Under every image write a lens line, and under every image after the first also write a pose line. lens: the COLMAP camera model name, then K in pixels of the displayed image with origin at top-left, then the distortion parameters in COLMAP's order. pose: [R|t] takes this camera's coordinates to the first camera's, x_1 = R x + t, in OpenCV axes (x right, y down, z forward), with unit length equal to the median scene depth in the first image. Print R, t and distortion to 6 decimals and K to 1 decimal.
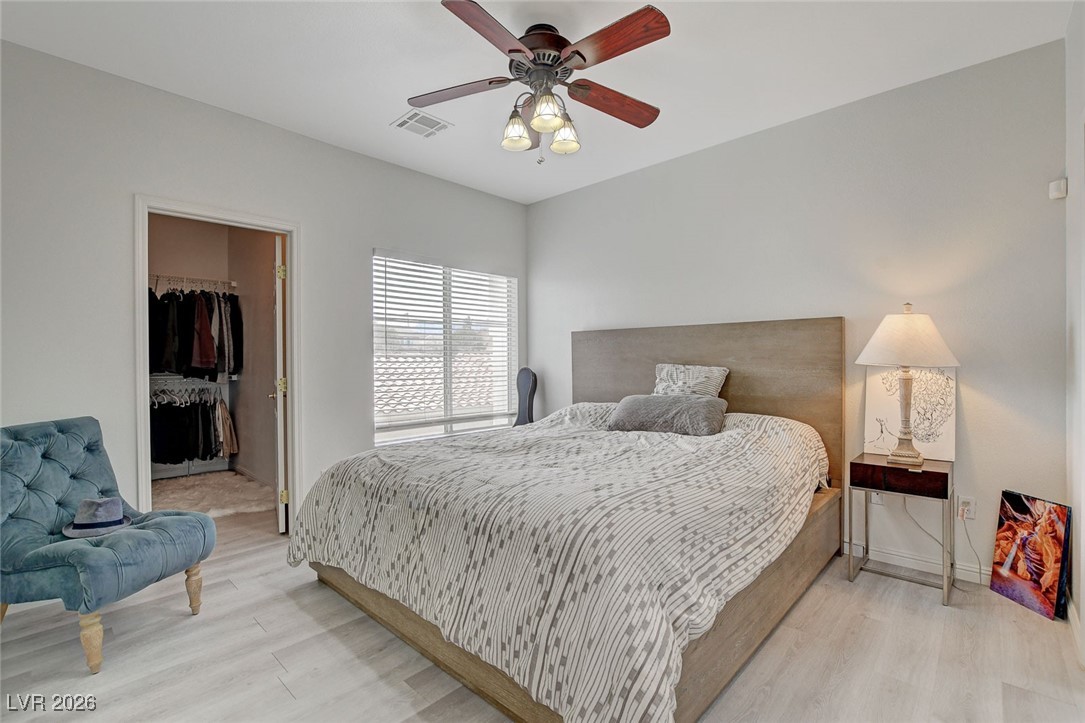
lens RADIAL K [[473.5, 0, 549.4], [0, 473.5, 363.6], [0, 0, 1]] dist [-0.000837, -0.000064]
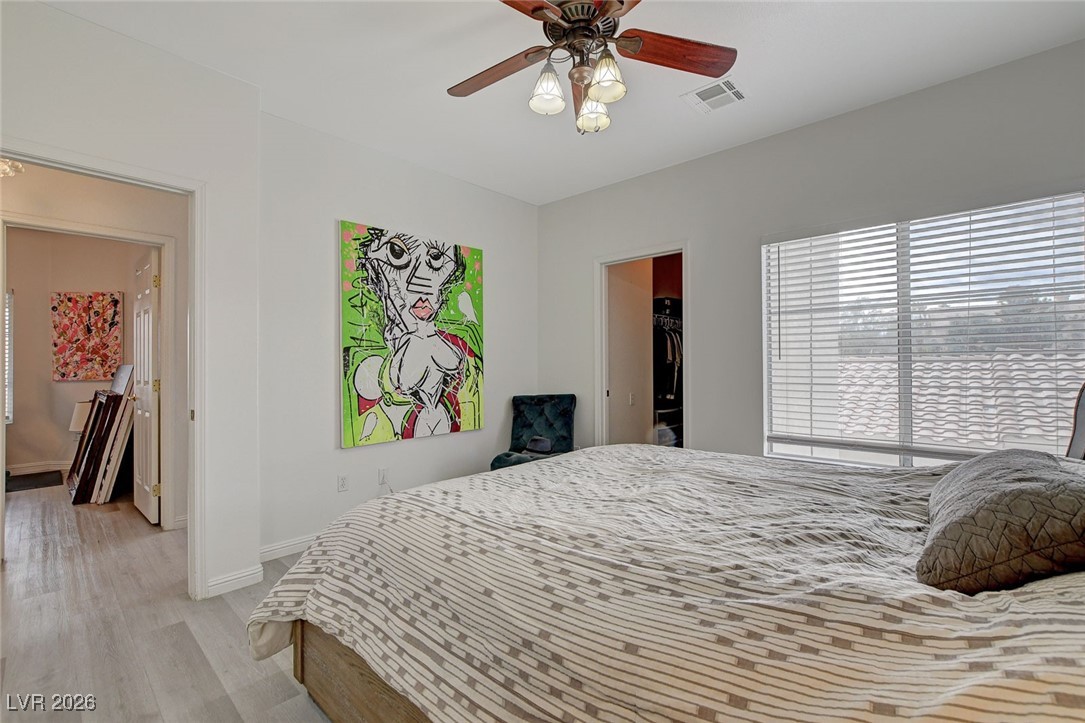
lens RADIAL K [[473.5, 0, 549.4], [0, 473.5, 363.6], [0, 0, 1]] dist [-0.000837, -0.000064]
pose [[0.016511, 0.004270, -0.999855, 0.861607], [0.000776, 0.999991, 0.004284, -0.009453], [0.999863, -0.000847, 0.016507, 0.936334]]
